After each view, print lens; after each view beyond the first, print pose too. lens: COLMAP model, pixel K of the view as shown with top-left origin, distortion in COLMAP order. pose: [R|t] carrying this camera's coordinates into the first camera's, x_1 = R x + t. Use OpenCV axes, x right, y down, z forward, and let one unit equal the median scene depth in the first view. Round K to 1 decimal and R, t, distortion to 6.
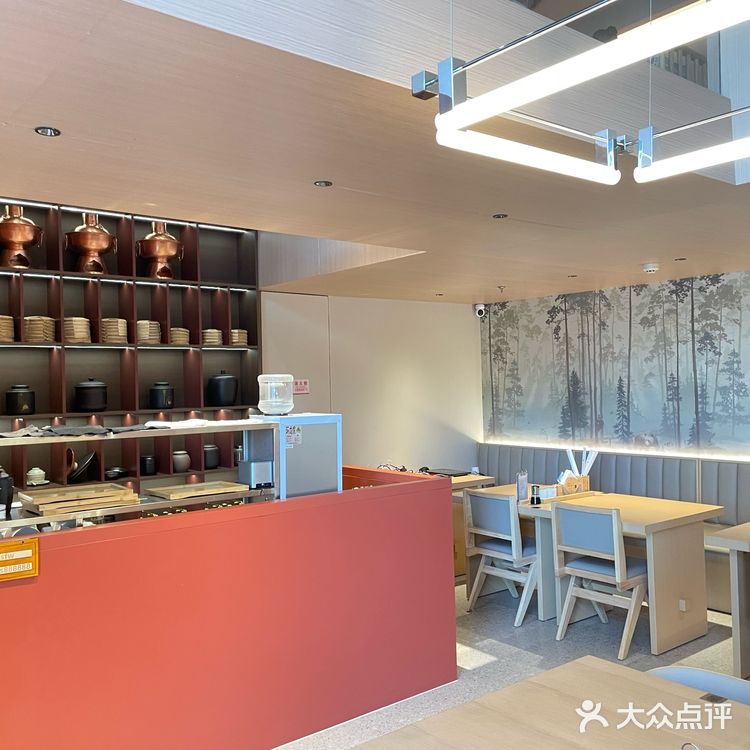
lens RADIAL K [[755.8, 0, 375.0], [0, 755.8, 375.0], [0, 0, 1]] dist [0.002141, -0.003587]
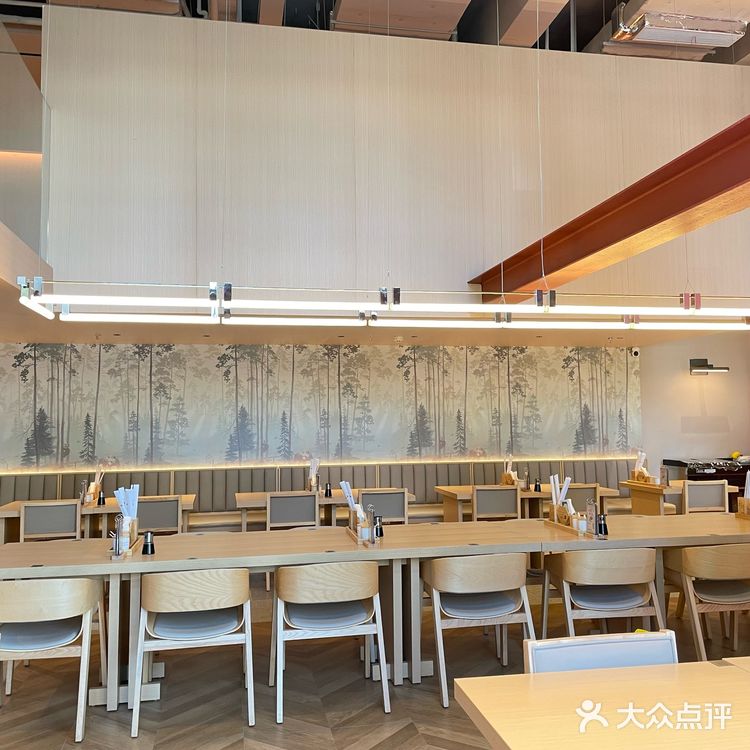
lens RADIAL K [[472.8, 0, 375.0], [0, 472.8, 375.0], [0, 0, 1]] dist [0.042576, -0.001146]
pose [[0.515850, 0.079015, 0.853027, -0.358713], [-0.009093, 0.996186, -0.086777, 0.011147], [-0.856631, 0.037008, 0.514601, 0.454812]]
